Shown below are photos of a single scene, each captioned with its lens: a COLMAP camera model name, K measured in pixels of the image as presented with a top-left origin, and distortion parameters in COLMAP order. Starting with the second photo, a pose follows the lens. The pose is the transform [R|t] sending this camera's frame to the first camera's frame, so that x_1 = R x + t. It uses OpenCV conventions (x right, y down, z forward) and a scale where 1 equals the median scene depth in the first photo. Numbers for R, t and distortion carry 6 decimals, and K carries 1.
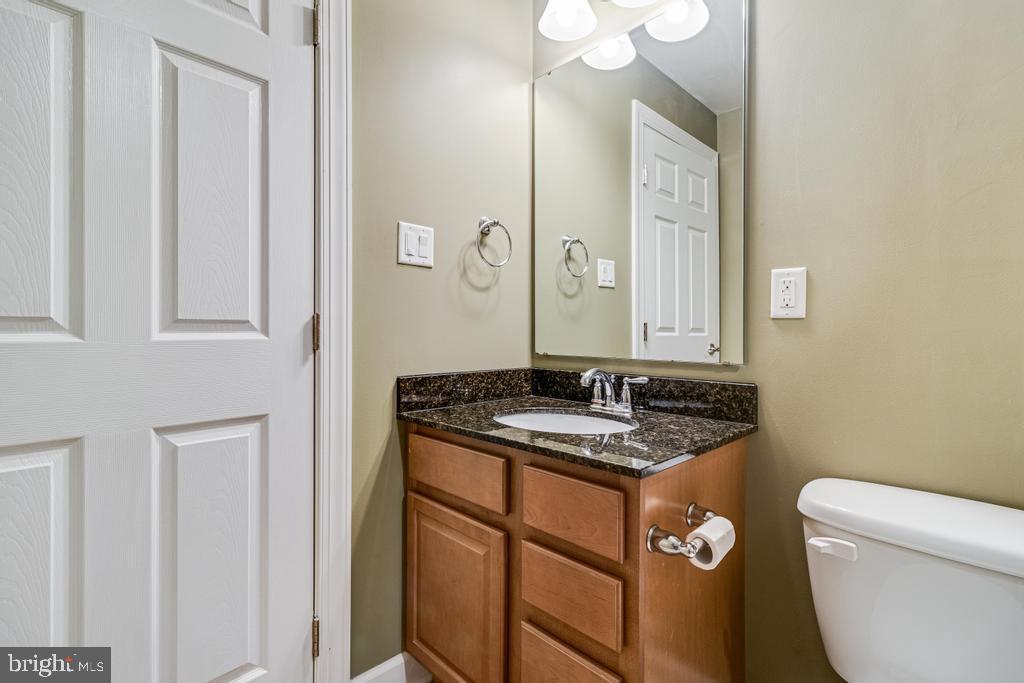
lens RADIAL K [[471.1, 0, 511.5], [0, 471.1, 336.9], [0, 0, 1]] dist [0.002945, 0.000339]
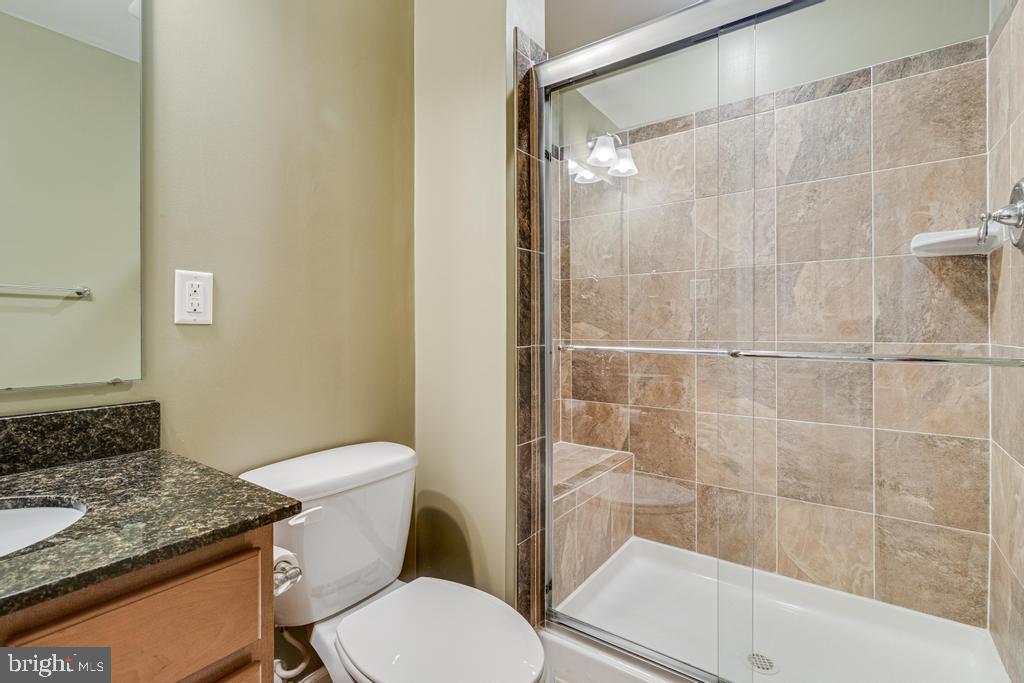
lens RADIAL K [[471.1, 0, 514.5], [0, 471.1, 330.9], [0, 0, 1]] dist [0.002945, 0.000339]
pose [[-0.192234, -0.002203, 0.981347, -0.442573], [0.010549, 0.999935, 0.004311, -0.022495], [-0.981292, 0.011181, -0.192199, 0.527962]]
